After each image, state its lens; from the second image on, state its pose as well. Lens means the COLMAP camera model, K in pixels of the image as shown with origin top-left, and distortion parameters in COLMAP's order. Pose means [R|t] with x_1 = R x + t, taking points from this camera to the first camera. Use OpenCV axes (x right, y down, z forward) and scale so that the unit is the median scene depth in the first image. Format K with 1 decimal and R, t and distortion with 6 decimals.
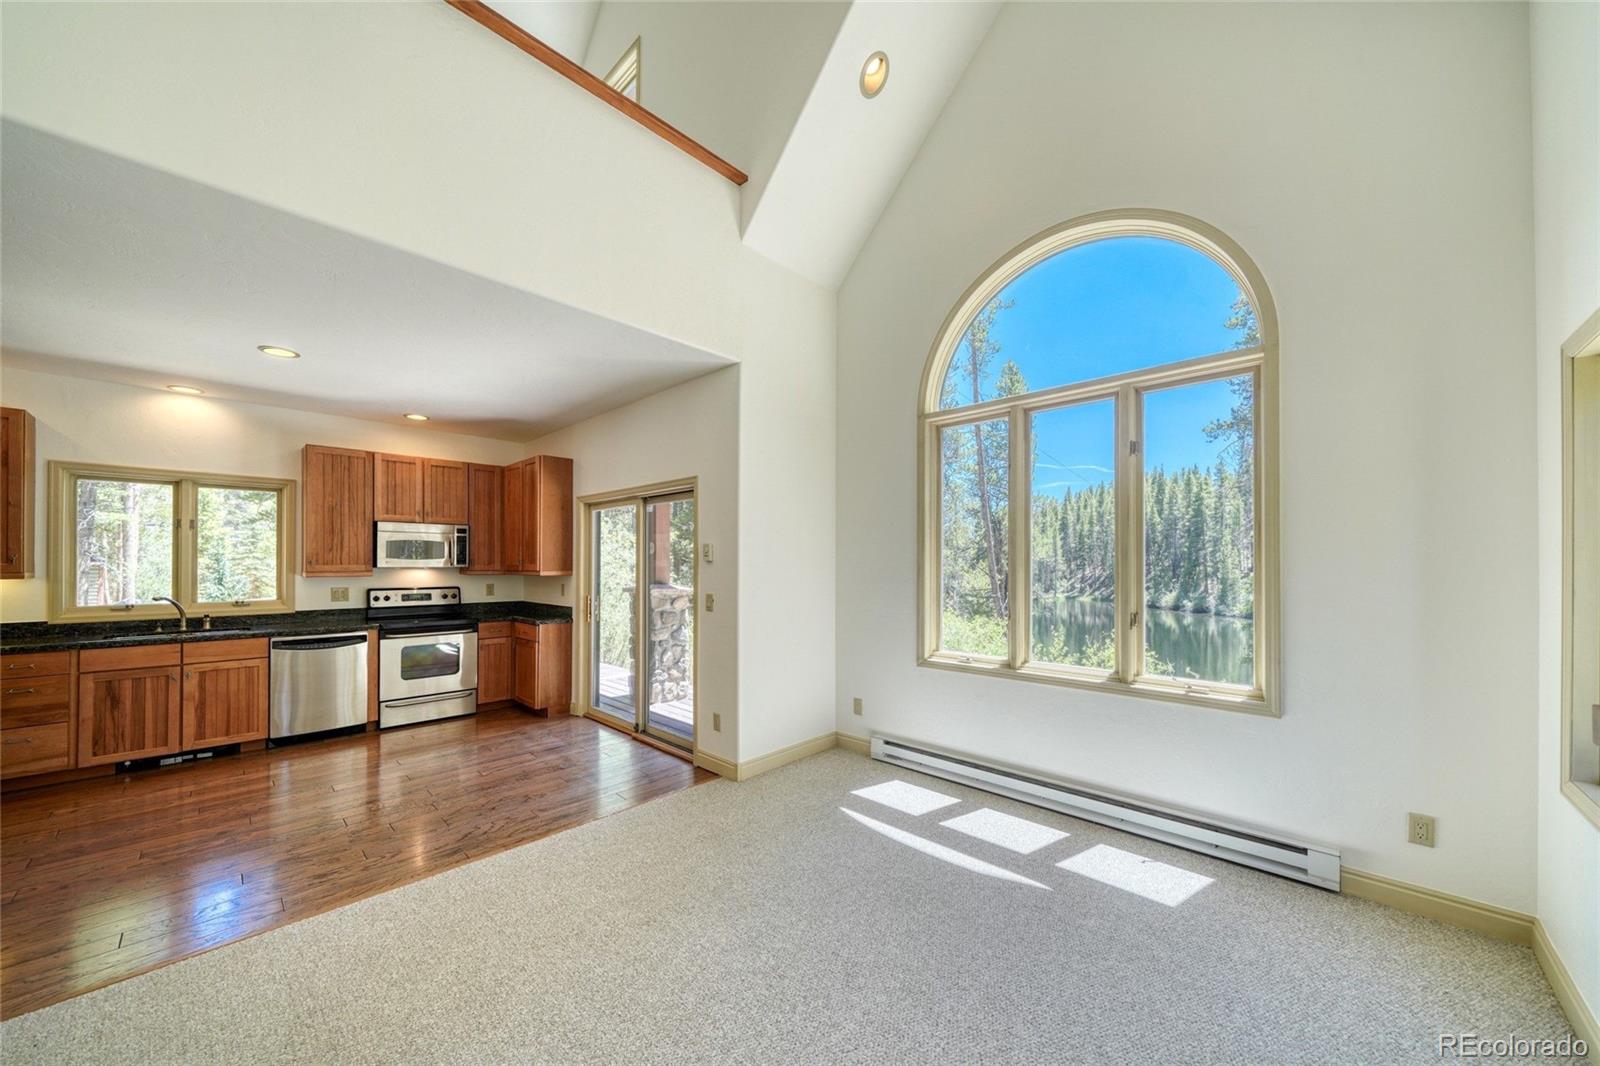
lens RADIAL K [[569.2, 0, 787.9], [0, 569.2, 559.6], [0, 0, 1]] dist [-0.001214, 0.000014]
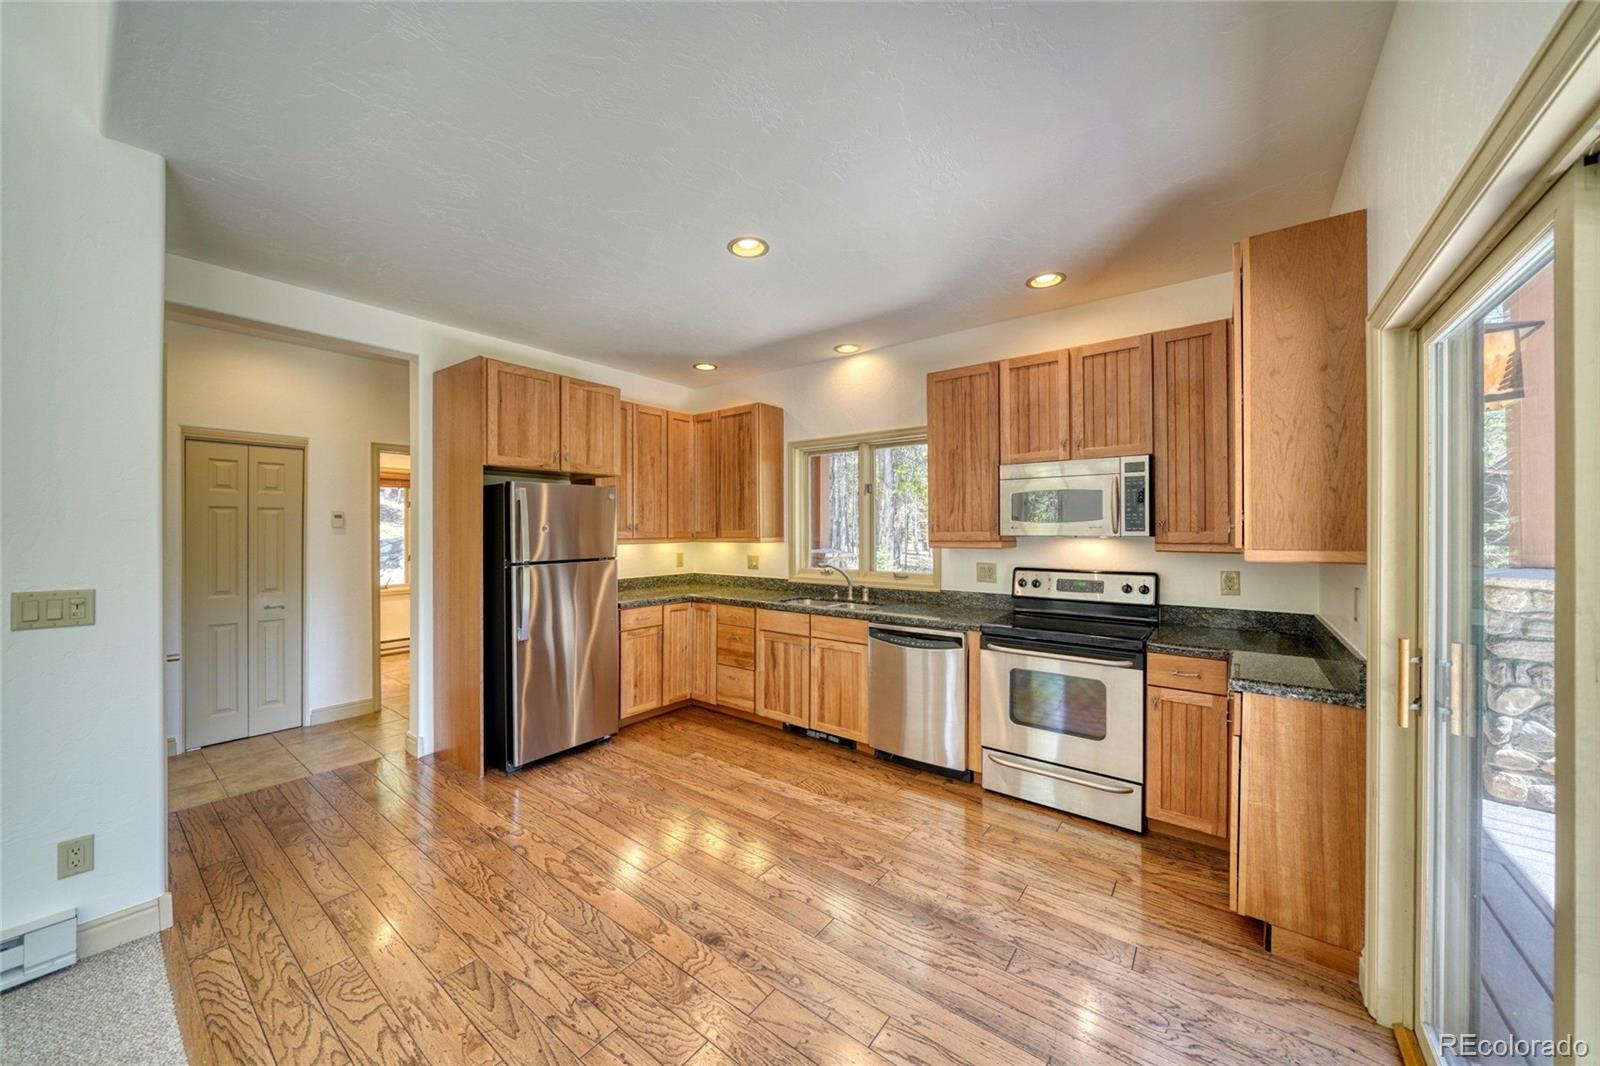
lens RADIAL K [[569.9, 0, 793.5], [0, 569.9, 528.8], [0, 0, 1]] dist [-0.001494, -0.000050]
pose [[0.116587, -0.004556, -0.993170, -0.104109], [0.006420, 0.999972, -0.003834, 0.007140], [0.993160, -0.005929, 0.116613, 0.704834]]
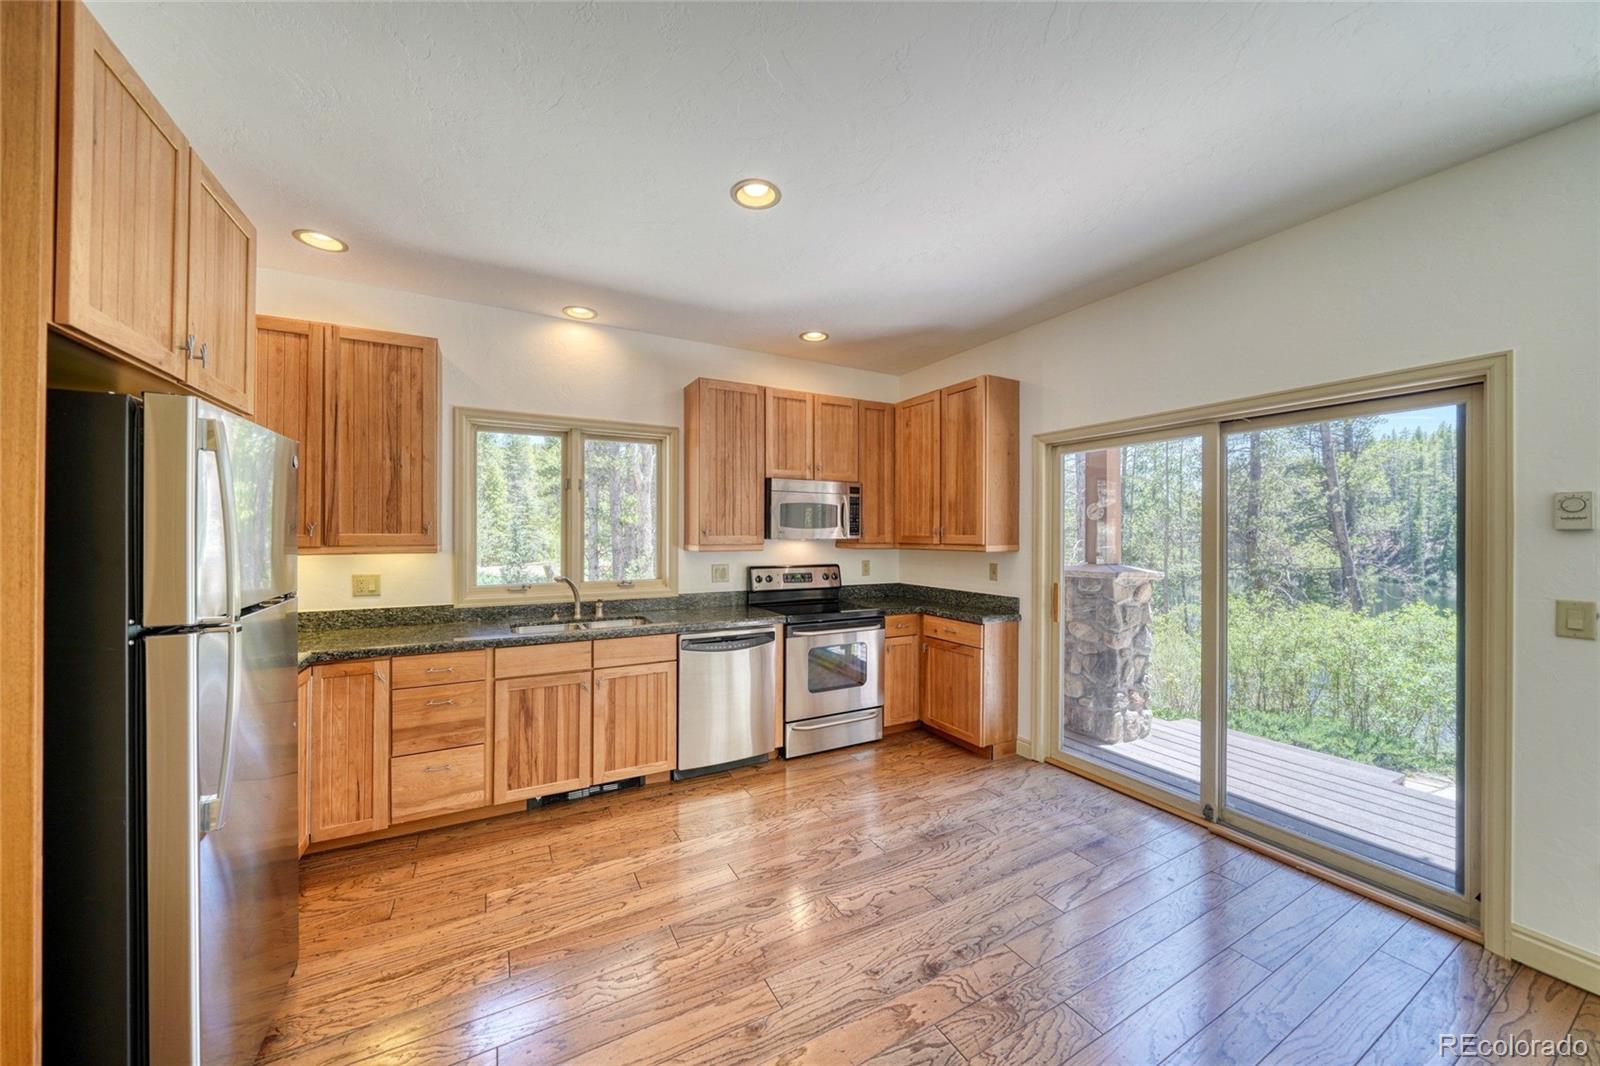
lens RADIAL K [[557.5, 0, 784.9], [0, 557.5, 530.7], [0, 0, 1]] dist [-0.002451, -0.000081]
pose [[0.953899, -0.000461, -0.300128, -0.494757], [0.000904, 0.999999, 0.001337, 0.001779], [0.300127, -0.001547, 0.953898, 0.309215]]
